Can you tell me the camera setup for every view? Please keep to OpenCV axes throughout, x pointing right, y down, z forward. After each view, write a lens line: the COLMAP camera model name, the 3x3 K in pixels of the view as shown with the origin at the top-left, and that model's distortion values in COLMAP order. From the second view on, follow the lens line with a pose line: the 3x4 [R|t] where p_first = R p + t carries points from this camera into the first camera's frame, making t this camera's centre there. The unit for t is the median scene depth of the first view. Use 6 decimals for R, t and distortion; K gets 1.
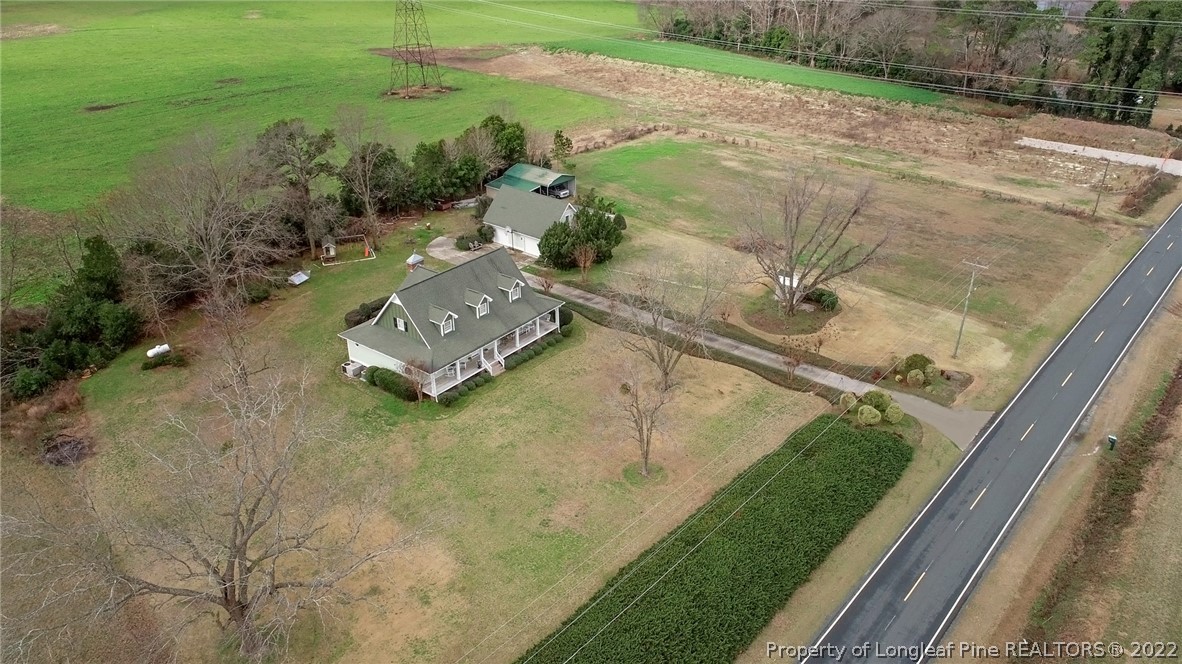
lens RADIAL K [[839.7, 0, 594.4], [0, 839.7, 328.0], [0, 0, 1]] dist [0.007673, -0.000194]
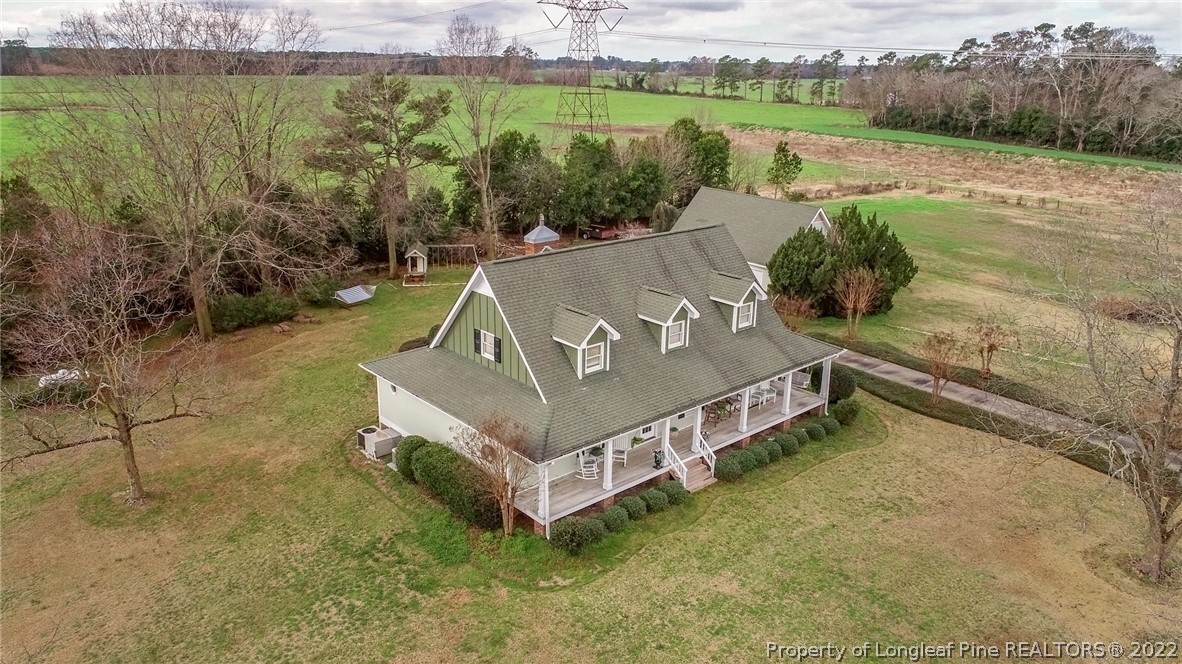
lens RADIAL K [[839.7, 0, 594.4], [0, 839.7, 328.0], [0, 0, 1]] dist [0.007673, -0.000194]
pose [[0.981193, 0.073309, -0.178569, -0.095467], [-0.100920, 0.983398, -0.150812, 0.044364], [0.164549, 0.165997, 0.972301, 0.559751]]
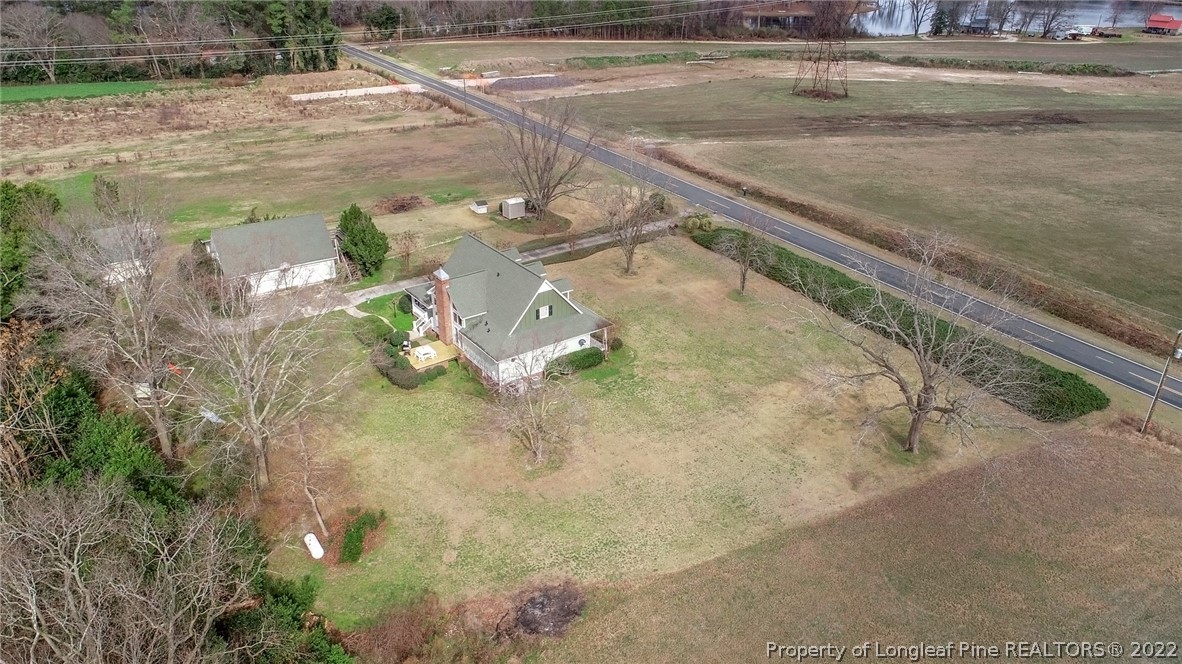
lens RADIAL K [[836.5, 0, 591.0], [0, 836.5, 332.0], [0, 0, 1]] dist [-0.001762, -0.002130]
pose [[0.298317, -0.434350, 0.849910, -1.004783], [0.419072, 0.859640, 0.292230, -0.235241], [-0.857547, 0.268996, 0.438469, 0.504507]]
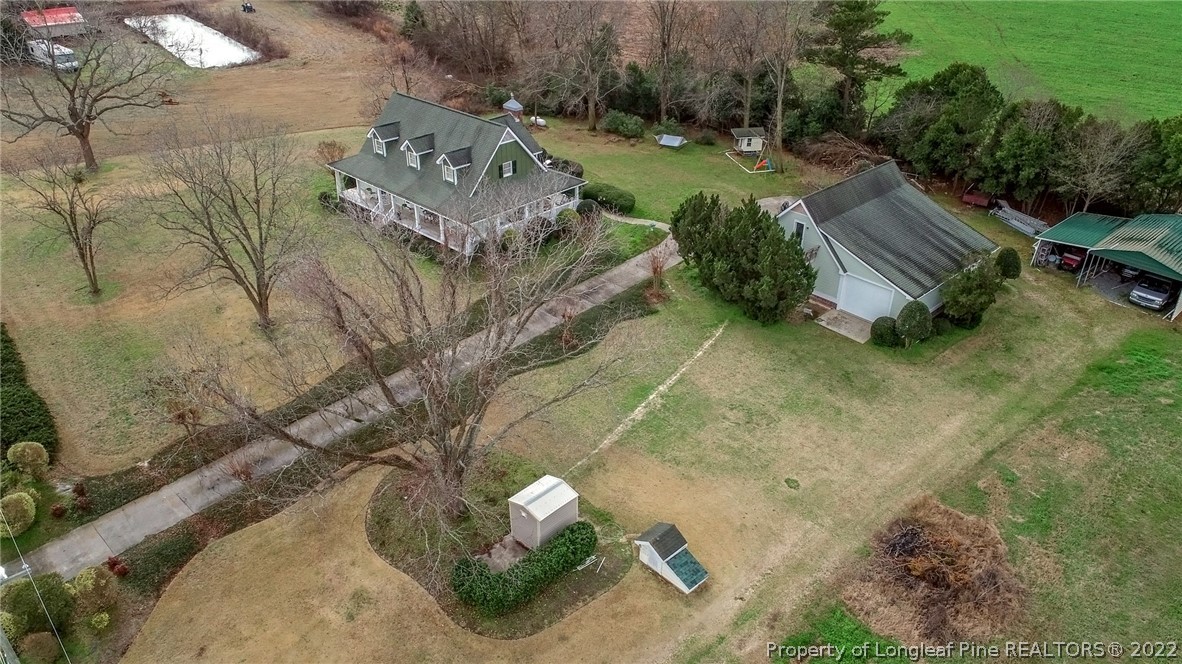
lens RADIAL K [[836.5, 0, 591.0], [0, 836.5, 332.0], [0, 0, 1]] dist [-0.001762, -0.002130]
pose [[-0.130305, 0.490230, -0.861798, 0.629101], [-0.448125, 0.746239, 0.492252, -0.373551], [0.884423, 0.450336, 0.122445, 1.115972]]
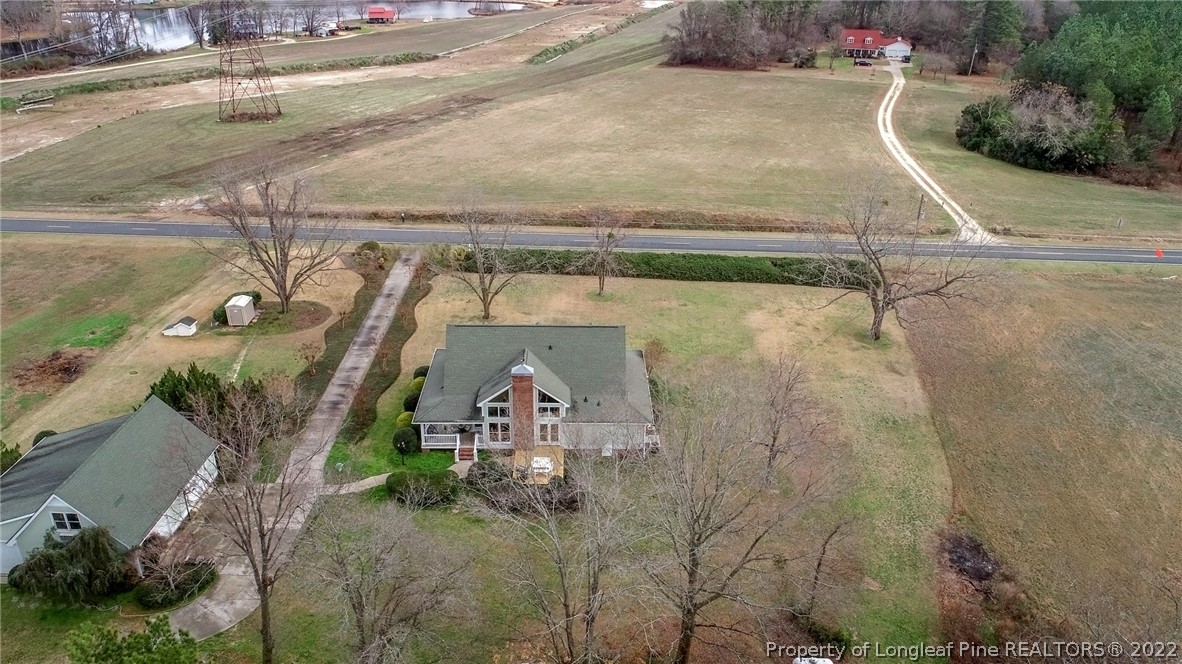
lens RADIAL K [[839.7, 0, 594.4], [0, 839.7, 328.0], [0, 0, 1]] dist [0.007673, -0.000194]
pose [[-0.608925, -0.355413, 0.709149, -0.801733], [0.339560, 0.691157, 0.637966, -0.586988], [-0.716875, 0.629272, -0.300179, 1.208262]]
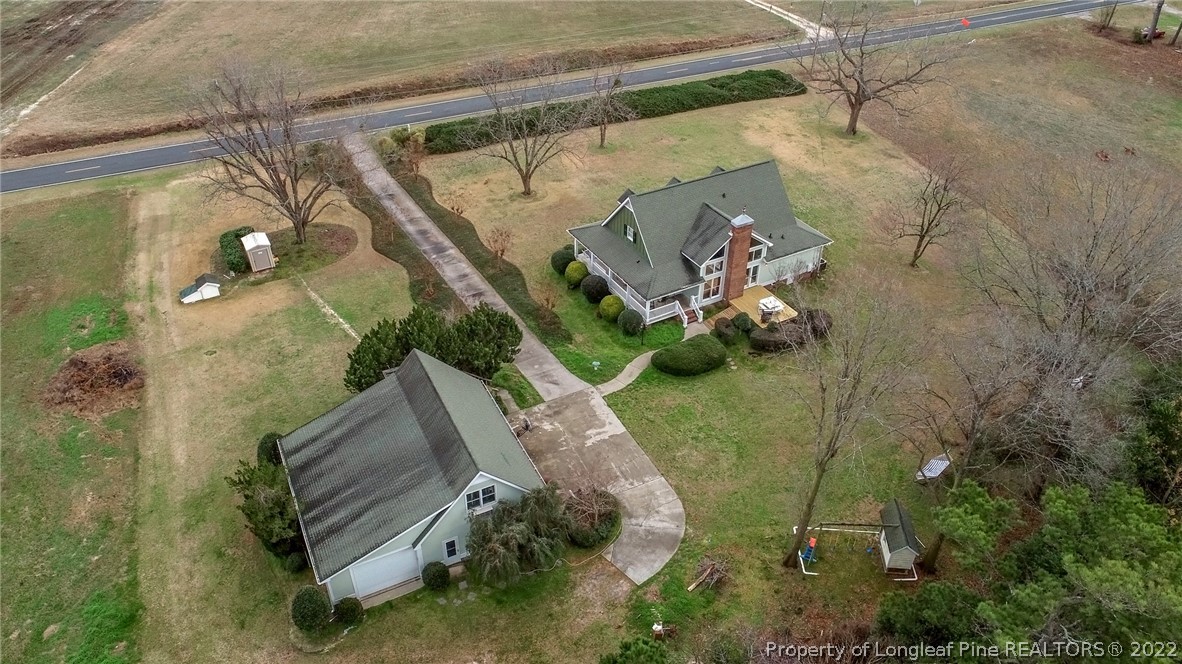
lens RADIAL K [[839.7, 0, 594.4], [0, 839.7, 328.0], [0, 0, 1]] dist [0.007673, -0.000194]
pose [[-0.914789, -0.243902, 0.321982, -0.374330], [0.171382, 0.487453, 0.856164, -0.736642], [-0.365771, 0.838392, -0.404117, 1.502465]]
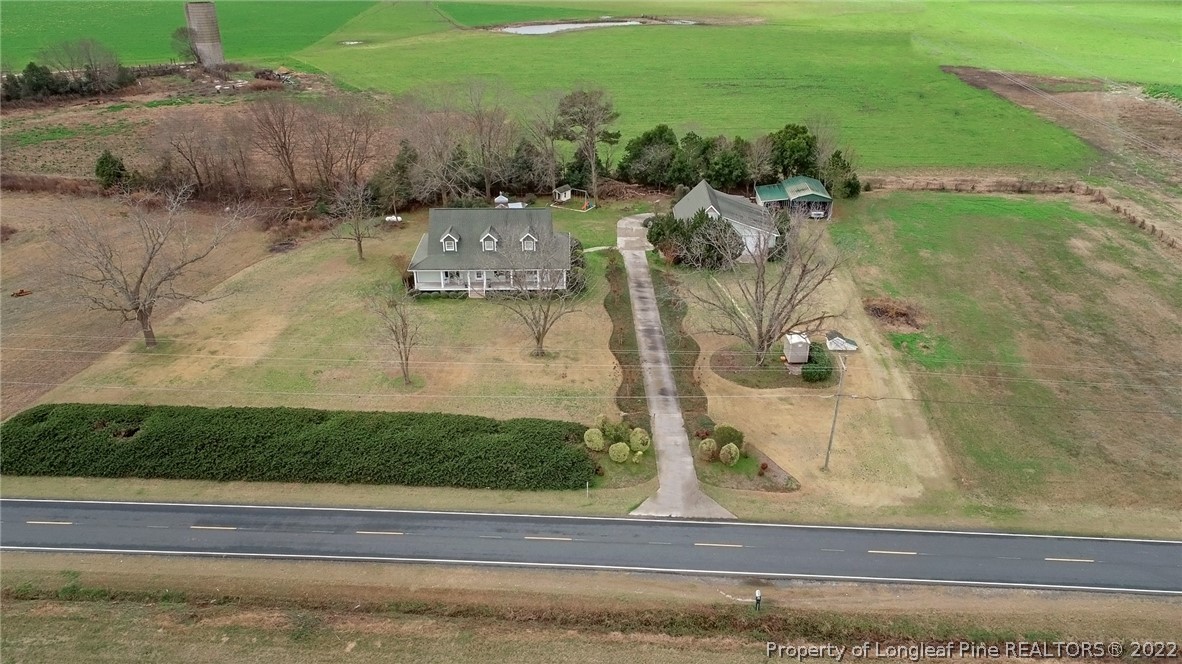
lens RADIAL K [[839.7, 0, 594.4], [0, 839.7, 328.0], [0, 0, 1]] dist [0.007673, -0.000194]
pose [[0.613215, 0.340192, -0.712908, 0.871011], [-0.351606, 0.925725, 0.139308, -0.133879], [0.707348, 0.165236, 0.687282, 0.280371]]
